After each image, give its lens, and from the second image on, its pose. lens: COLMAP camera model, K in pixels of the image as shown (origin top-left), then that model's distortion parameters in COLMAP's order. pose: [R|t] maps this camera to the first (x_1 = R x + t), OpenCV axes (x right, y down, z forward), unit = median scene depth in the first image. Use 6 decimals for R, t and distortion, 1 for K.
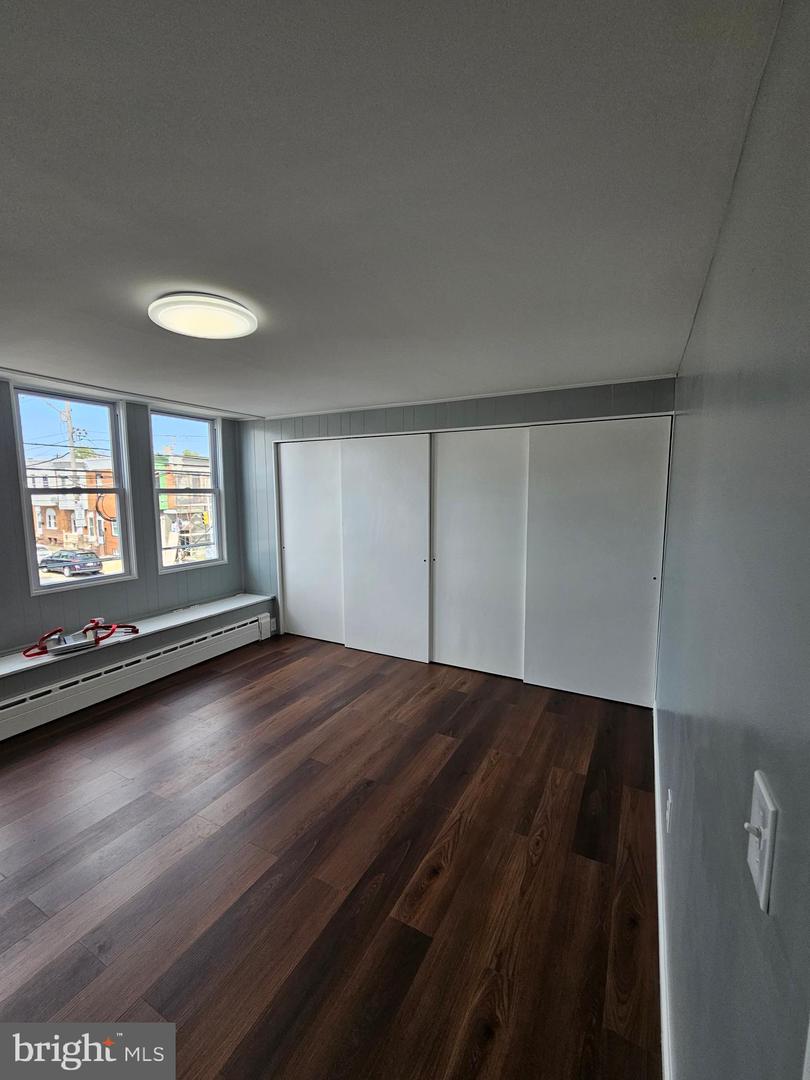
lens RADIAL K [[448.3, 0, 398.6], [0, 448.3, 543.7], [0, 0, 1]] dist [0.000974, 0.002406]
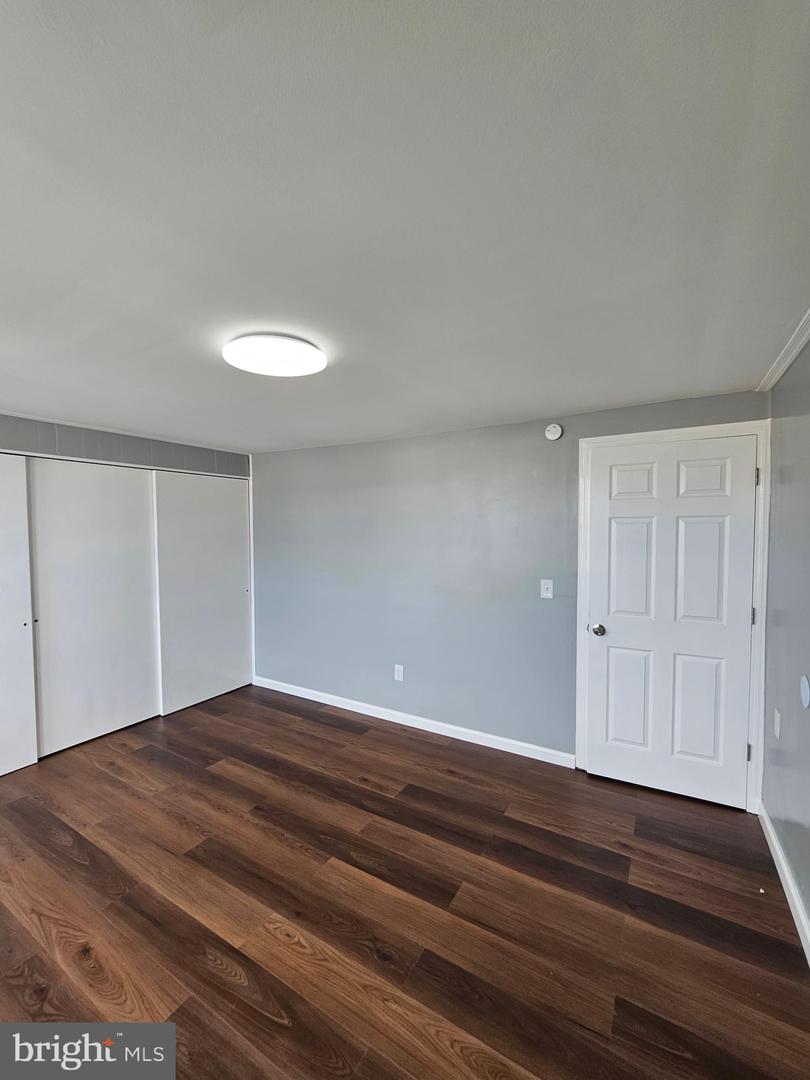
lens RADIAL K [[448.3, 0, 404.8], [0, 448.3, 543.0], [0, 0, 1]] dist [0.000974, 0.002406]
pose [[0.045082, -0.032631, 0.998450, -0.885511], [0.122622, 0.992089, 0.026886, -0.053449], [-0.991429, 0.121220, 0.048727, 0.442521]]
